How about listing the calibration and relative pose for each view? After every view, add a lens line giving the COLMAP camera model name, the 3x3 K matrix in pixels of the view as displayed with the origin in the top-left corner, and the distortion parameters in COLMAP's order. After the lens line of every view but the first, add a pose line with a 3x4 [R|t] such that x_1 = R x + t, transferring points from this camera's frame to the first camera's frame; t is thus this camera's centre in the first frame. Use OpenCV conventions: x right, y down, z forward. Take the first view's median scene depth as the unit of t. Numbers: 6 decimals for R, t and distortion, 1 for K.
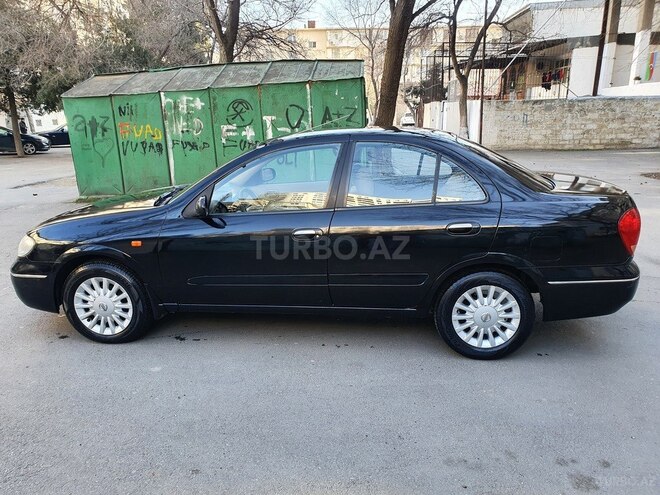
lens RADIAL K [[514.8, 0, 328.3], [0, 514.8, 252.5], [0, 0, 1]] dist [-0.002402, 0.023377]
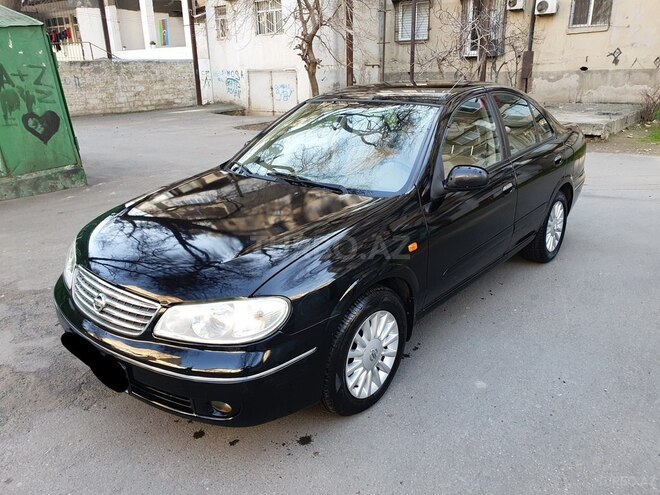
lens RADIAL K [[514.8, 0, 329.8], [0, 514.8, 241.8], [0, 0, 1]] dist [-0.002402, 0.023377]
pose [[0.562377, -0.259847, 0.784991, -0.358982], [0.224046, 0.961713, 0.157836, -0.058200], [-0.795949, 0.087110, 0.599063, 0.230493]]
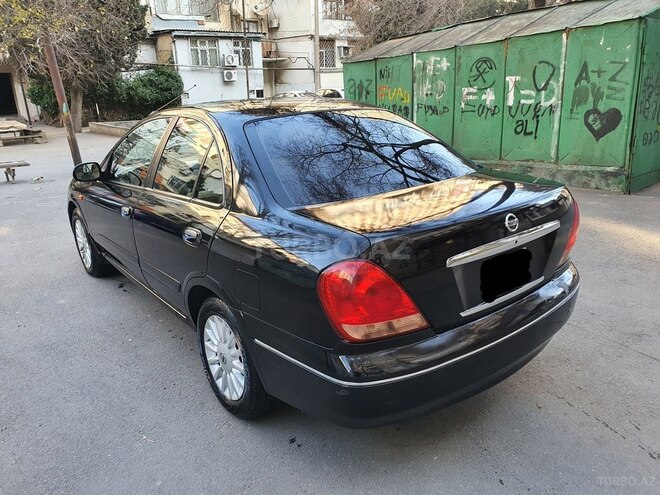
lens RADIAL K [[514.8, 0, 331.9], [0, 514.8, 247.6], [0, 0, 1]] dist [-0.002402, 0.023377]
pose [[0.715253, 0.203457, -0.668594, 0.286203], [-0.165022, 0.978800, 0.121316, -0.045243], [0.679103, 0.023561, 0.733665, 0.191464]]
